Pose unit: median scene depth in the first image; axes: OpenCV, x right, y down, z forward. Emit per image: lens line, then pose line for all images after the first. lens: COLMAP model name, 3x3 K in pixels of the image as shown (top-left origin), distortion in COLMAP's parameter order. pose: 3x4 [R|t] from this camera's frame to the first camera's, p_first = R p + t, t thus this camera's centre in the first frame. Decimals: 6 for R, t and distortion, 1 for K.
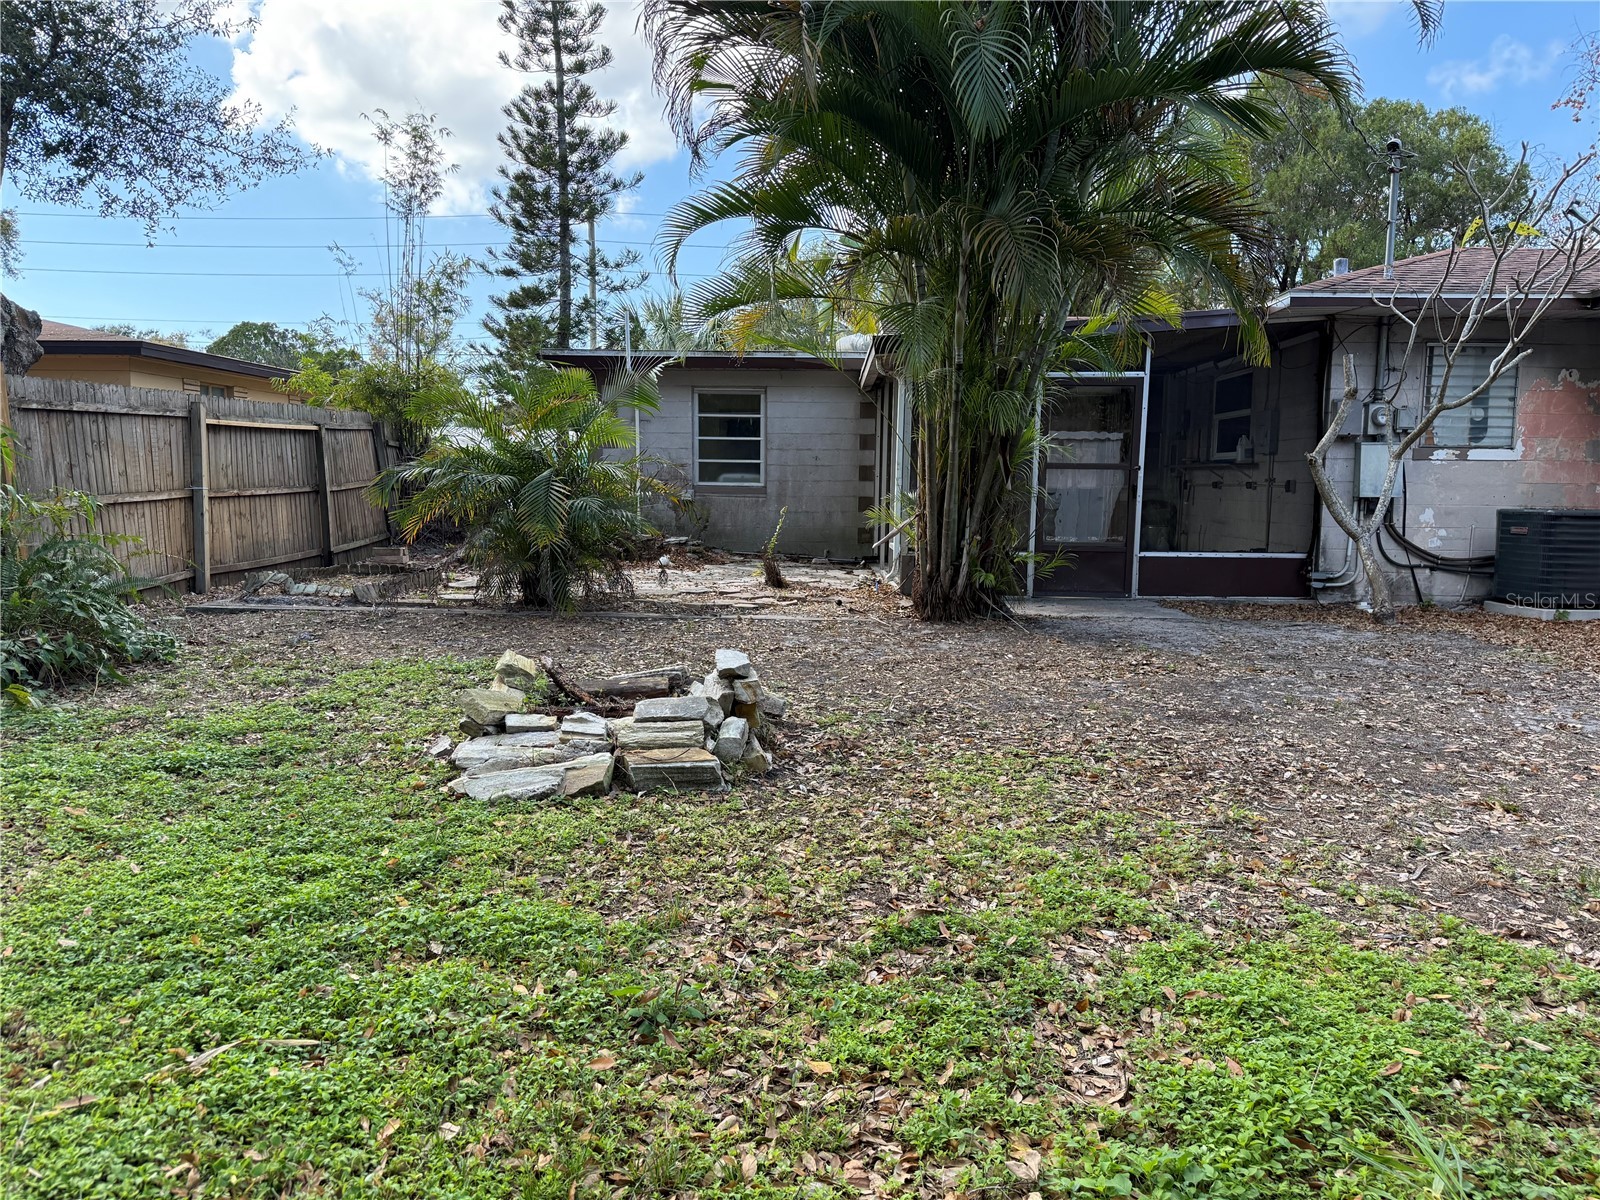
lens RADIAL K [[1125.3, 0, 800.0], [0, 1125.3, 600.0], [0, 0, 1]] dist [0.040890, -0.065674]
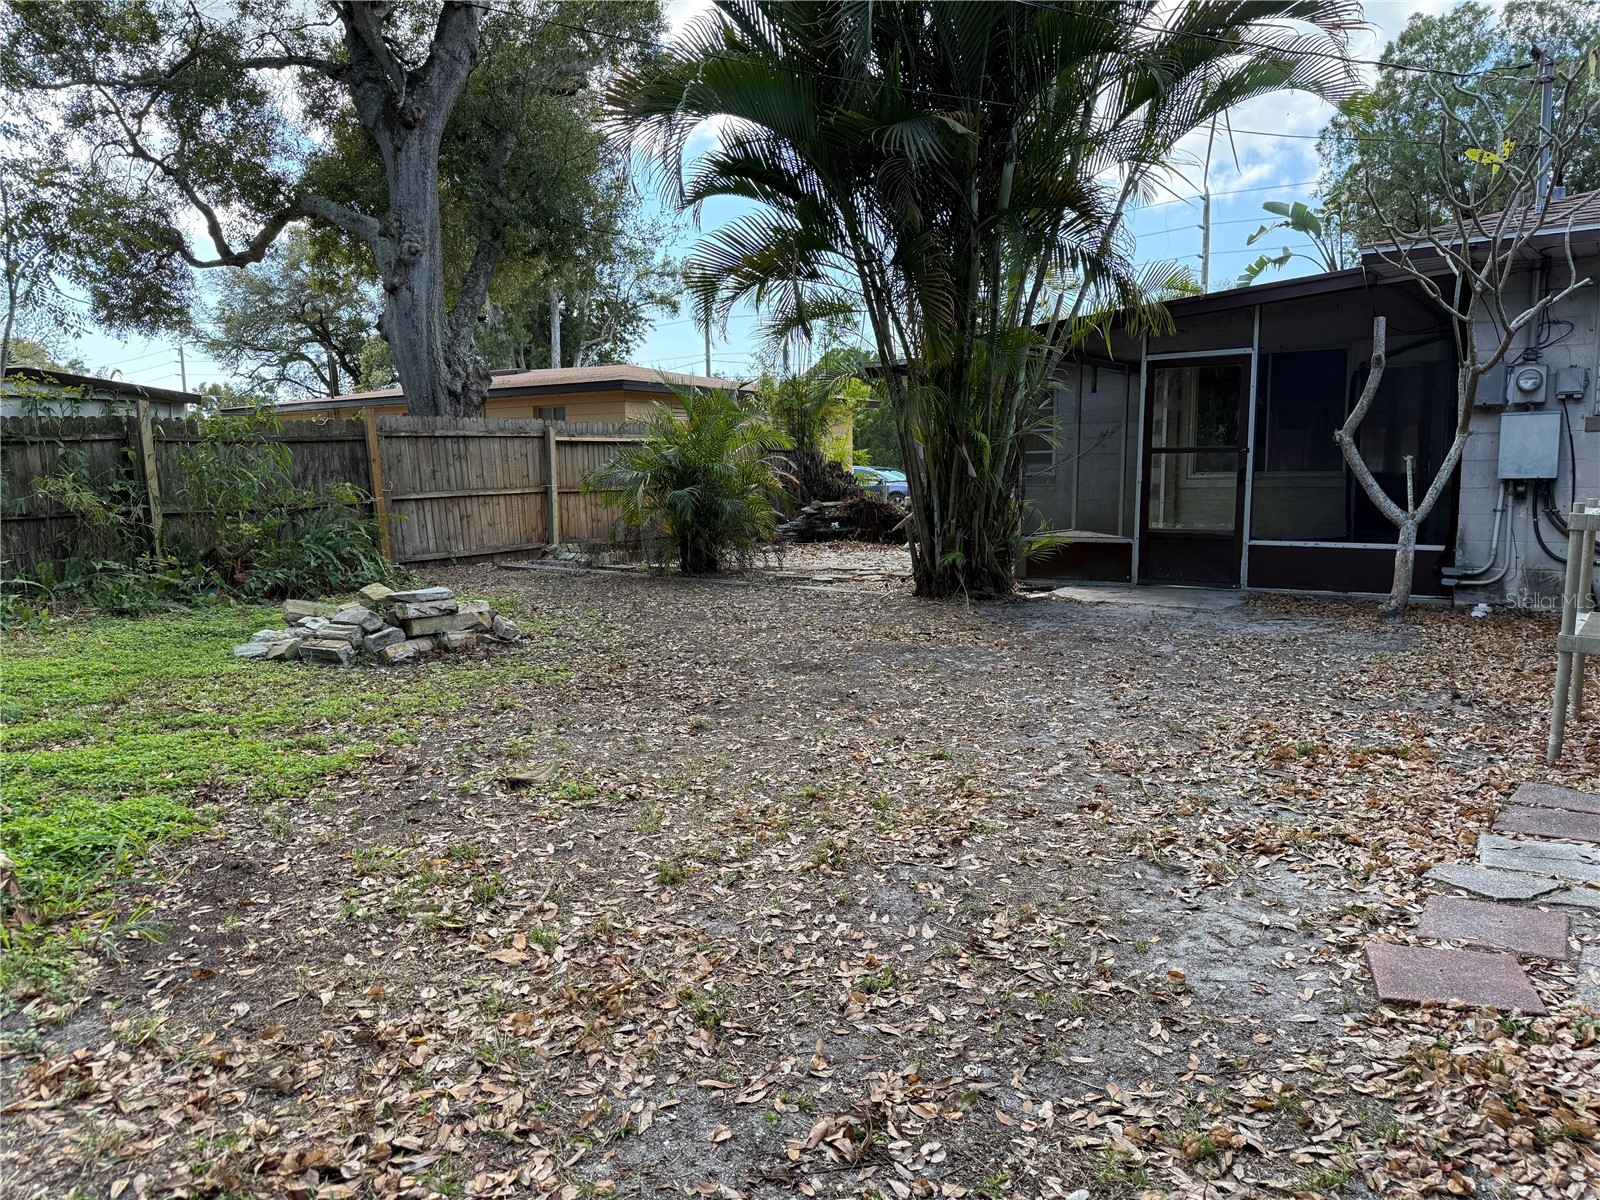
lens RADIAL K [[1125.3, 0, 800.0], [0, 1125.3, 600.0], [0, 0, 1]] dist [0.040890, -0.065674]
pose [[0.812268, 0.046402, -0.581436, 0.563491], [-0.043630, 0.998872, 0.018765, 0.005555], [0.581650, 0.010126, 0.813376, 0.023742]]
